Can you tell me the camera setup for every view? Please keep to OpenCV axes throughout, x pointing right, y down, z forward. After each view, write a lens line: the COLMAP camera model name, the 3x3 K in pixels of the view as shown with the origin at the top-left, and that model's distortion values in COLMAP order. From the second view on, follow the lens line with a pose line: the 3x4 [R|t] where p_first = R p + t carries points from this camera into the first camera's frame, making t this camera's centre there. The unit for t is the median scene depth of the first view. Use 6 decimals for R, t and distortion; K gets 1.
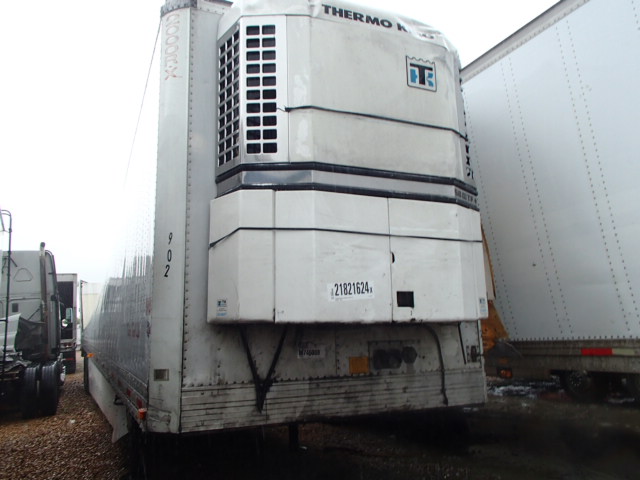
lens RADIAL K [[532.0, 0, 320.0], [0, 532.0, 240.0], [0, 0, 1]] dist [-0.010333, -0.004216]
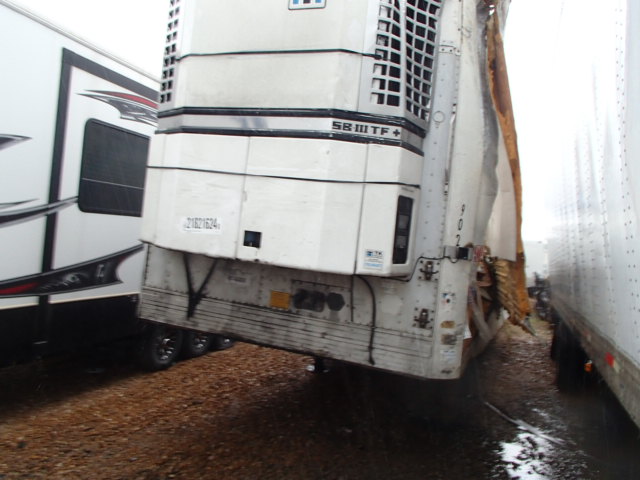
lens RADIAL K [[532.0, 0, 320.0], [0, 532.0, 240.0], [0, 0, 1]] dist [-0.010333, -0.004216]
pose [[0.678577, 0.108093, -0.726533, 0.914907], [-0.008237, 0.990170, 0.139624, -0.026172], [0.734484, -0.088761, 0.672797, 0.394324]]
